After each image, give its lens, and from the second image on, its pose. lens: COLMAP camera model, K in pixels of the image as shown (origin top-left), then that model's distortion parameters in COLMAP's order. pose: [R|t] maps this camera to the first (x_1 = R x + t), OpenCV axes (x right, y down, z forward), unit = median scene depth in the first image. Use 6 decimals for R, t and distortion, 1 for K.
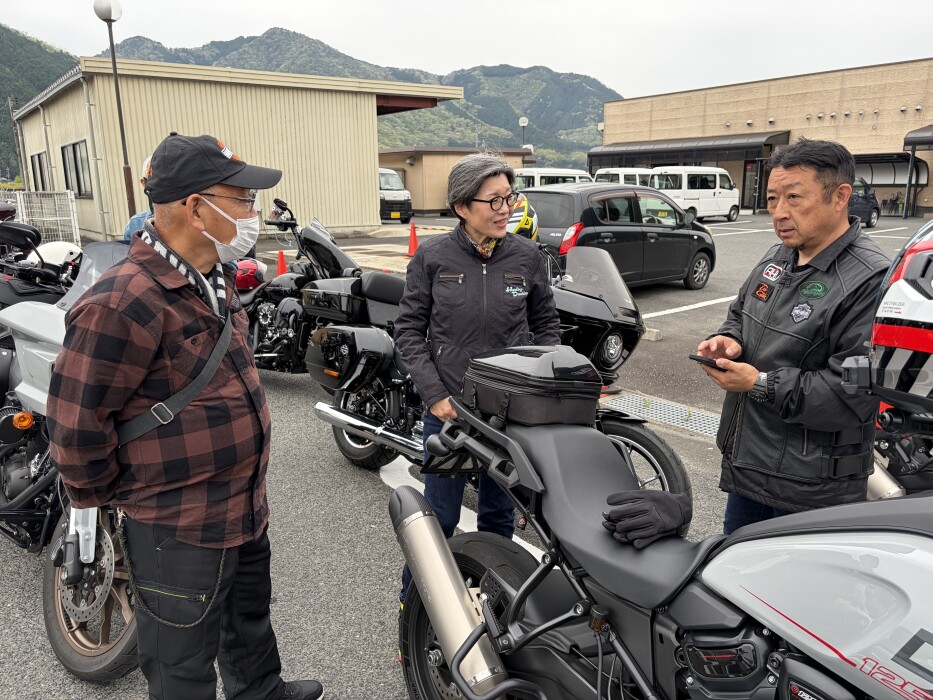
lens RADIAL K [[703.2, 0, 474.6], [0, 703.2, 348.3], [0, 0, 1]] dist [0.061519, -0.062958]
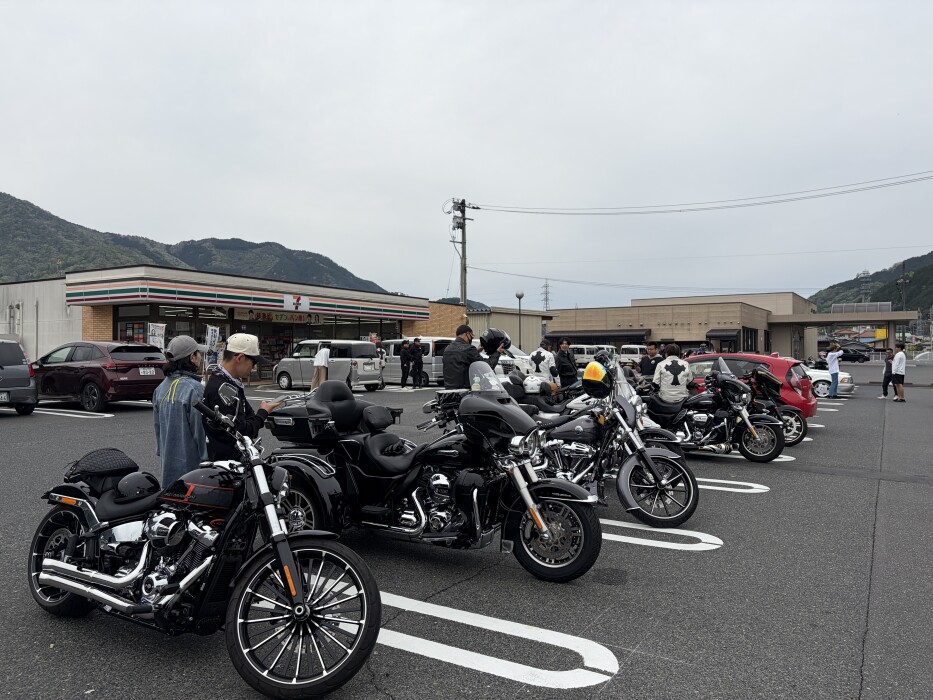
lens RADIAL K [[703.2, 0, 474.6], [0, 703.2, 348.3], [0, 0, 1]] dist [0.061519, -0.062958]
pose [[0.931133, 0.009815, 0.364547, -1.022935], [0.075410, 0.972850, -0.218806, 0.221115], [-0.356797, 0.231228, 0.905113, -0.905442]]
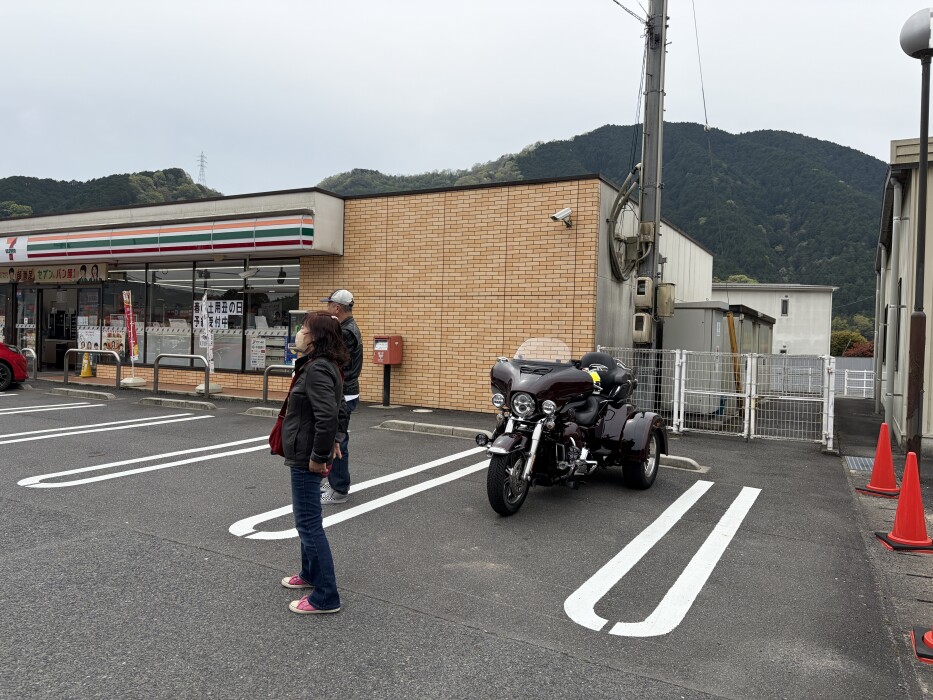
lens RADIAL K [[697.7, 0, 469.6], [0, 697.7, 363.0], [0, 0, 1]] dist [0.030231, -0.000016]
pose [[0.393347, 0.049572, -0.918053, -0.086136], [-0.236905, 0.970291, -0.049111, -0.071512], [0.888344, 0.236809, 0.393404, 0.312441]]
